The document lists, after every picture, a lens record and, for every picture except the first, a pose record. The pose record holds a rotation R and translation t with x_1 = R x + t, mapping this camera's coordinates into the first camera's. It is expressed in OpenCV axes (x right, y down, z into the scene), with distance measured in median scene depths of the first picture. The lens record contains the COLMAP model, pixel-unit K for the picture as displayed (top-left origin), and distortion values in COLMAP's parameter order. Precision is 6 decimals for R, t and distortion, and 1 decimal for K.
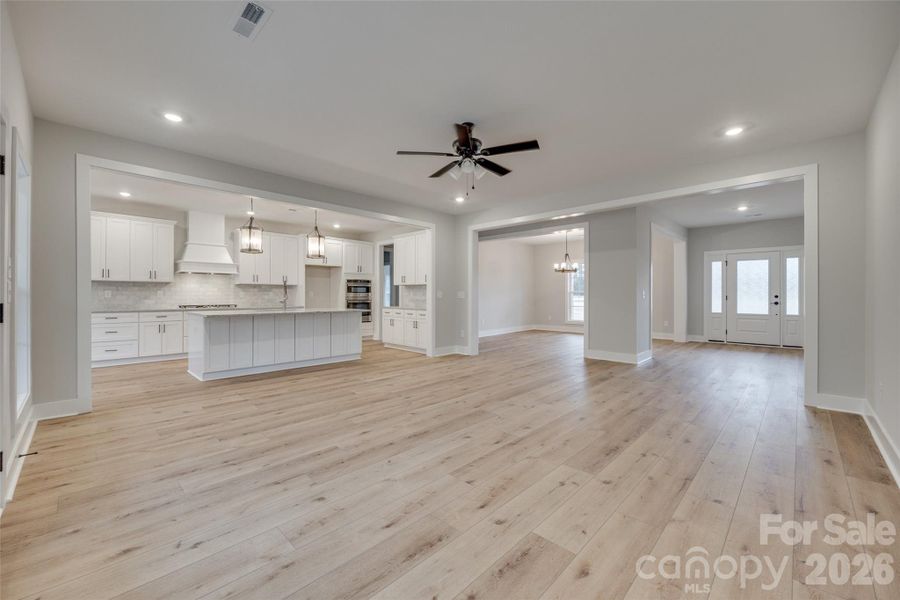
lens RADIAL K [[360.7, 0, 446.0], [0, 360.7, 293.9], [0, 0, 1]] dist [-0.001269, -0.001633]
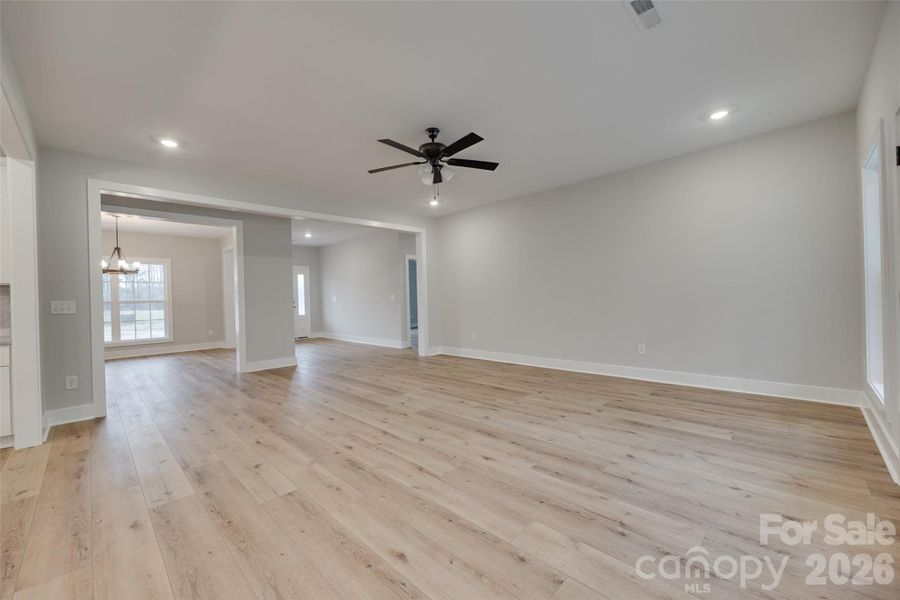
lens RADIAL K [[360.7, 0, 438.2], [0, 360.7, 294.6], [0, 0, 1]] dist [-0.001269, -0.001633]
pose [[0.014882, 0.005936, 0.999872, -1.005468], [0.025741, 0.999649, -0.006317, 0.003683], [-0.999558, 0.025831, 0.014724, 1.023496]]
